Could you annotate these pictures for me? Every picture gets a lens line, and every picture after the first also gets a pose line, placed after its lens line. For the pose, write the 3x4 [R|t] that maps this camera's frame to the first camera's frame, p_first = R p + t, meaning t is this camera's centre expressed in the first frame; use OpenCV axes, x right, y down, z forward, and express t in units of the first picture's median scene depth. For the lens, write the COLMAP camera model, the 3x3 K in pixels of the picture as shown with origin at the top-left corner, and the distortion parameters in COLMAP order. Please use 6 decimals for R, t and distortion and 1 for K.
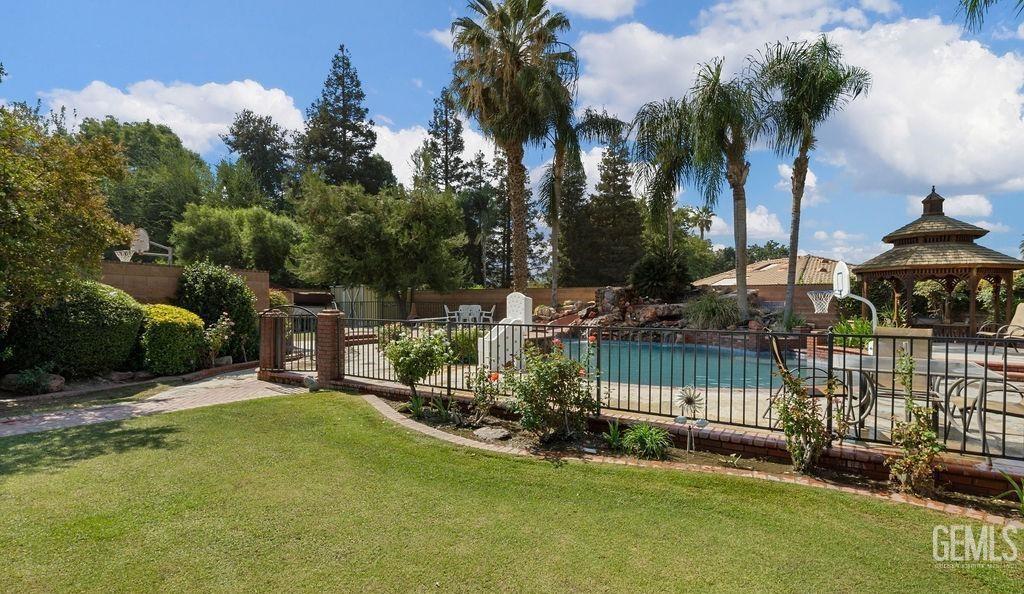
lens RADIAL K [[502.9, 0, 510.0], [0, 502.9, 314.4], [0, 0, 1]] dist [-0.000269, -0.002222]
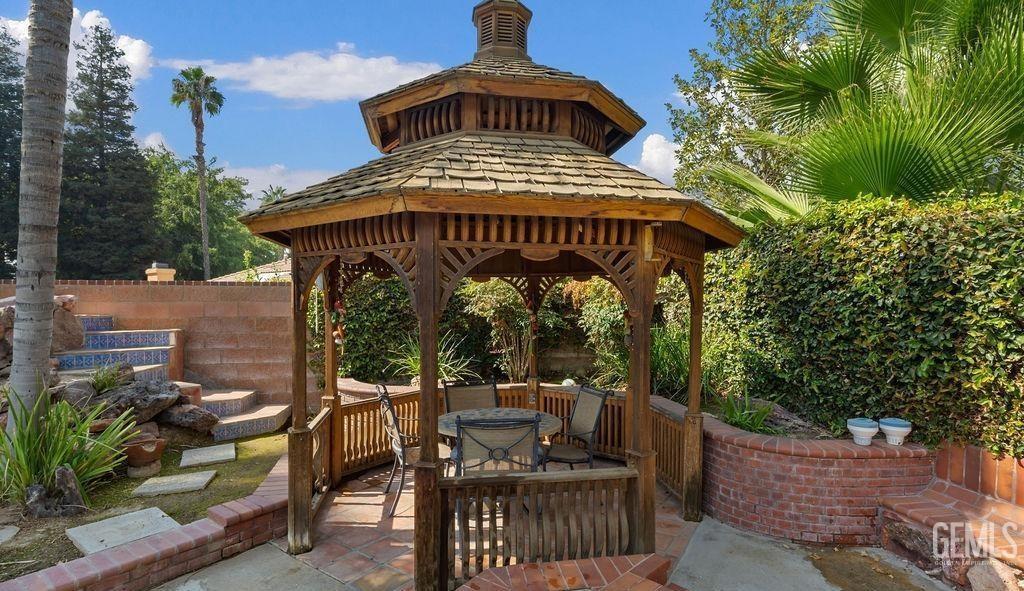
lens RADIAL K [[504.9, 0, 521.5], [0, 504.9, 313.3], [0, 0, 1]] dist [0.001953, -0.000500]
pose [[0.725961, -0.018551, 0.687486, 0.463521], [0.017072, 0.999814, 0.008951, -0.035217], [-0.687524, 0.005238, 0.726143, 0.559730]]
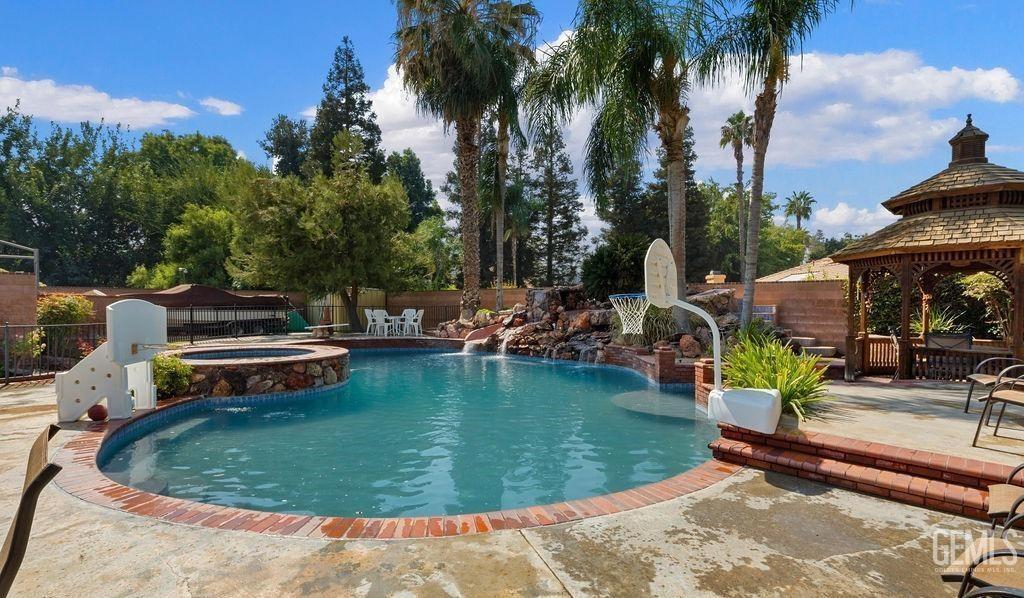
lens RADIAL K [[502.9, 0, 511.2], [0, 502.9, 312.2], [0, 0, 1]] dist [-0.000269, -0.002222]
pose [[0.979866, 0.001899, -0.199648, 0.313006], [-0.002593, 0.999991, -0.003218, -0.012566], [0.199640, 0.003671, 0.979862, 0.224444]]
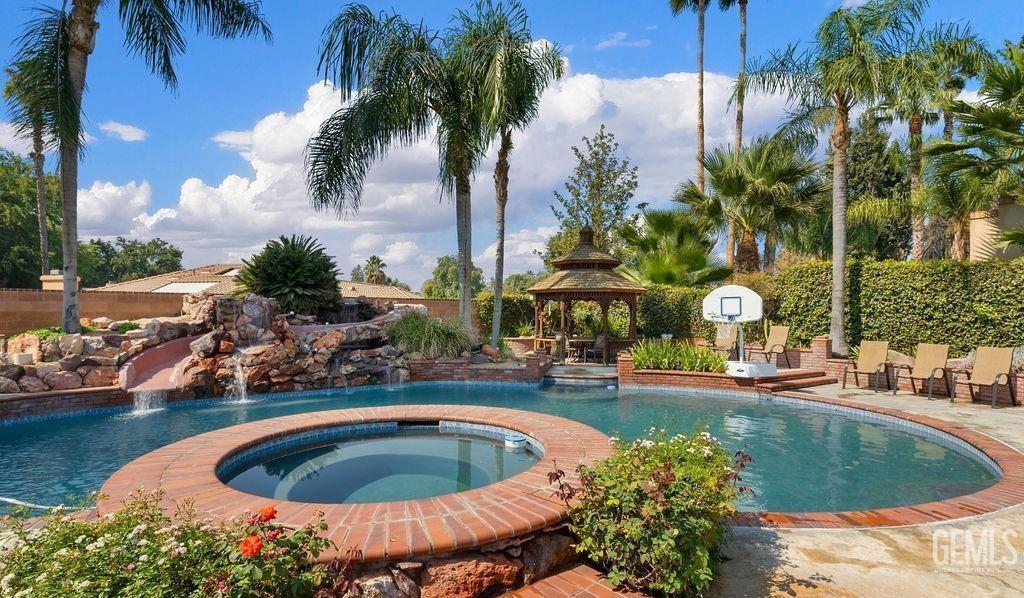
lens RADIAL K [[502.9, 0, 515.8], [0, 502.9, 318.2], [0, 0, 1]] dist [-0.000269, -0.002222]
pose [[0.358868, -0.007815, 0.933355, -0.215777], [0.014725, 0.999888, 0.002710, -0.025956], [-0.933272, 0.012771, 0.358943, 0.537082]]
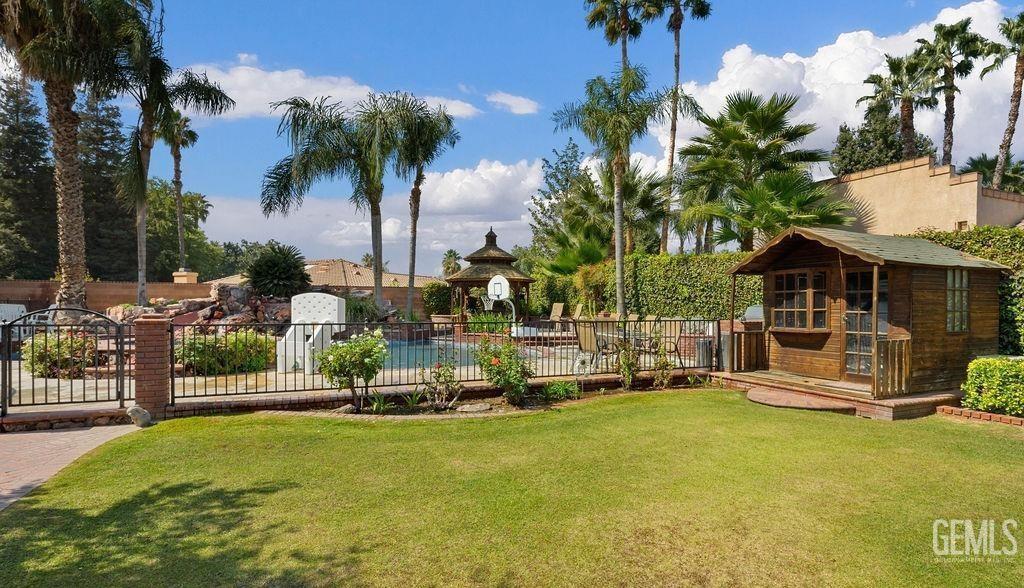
lens RADIAL K [[504.9, 0, 520.9], [0, 504.9, 309.3], [0, 0, 1]] dist [0.001953, -0.000500]
pose [[0.539719, -0.009839, 0.841788, -0.303320], [0.013905, 0.999899, 0.002771, -0.003615], [-0.841730, 0.010209, 0.539802, 0.064830]]
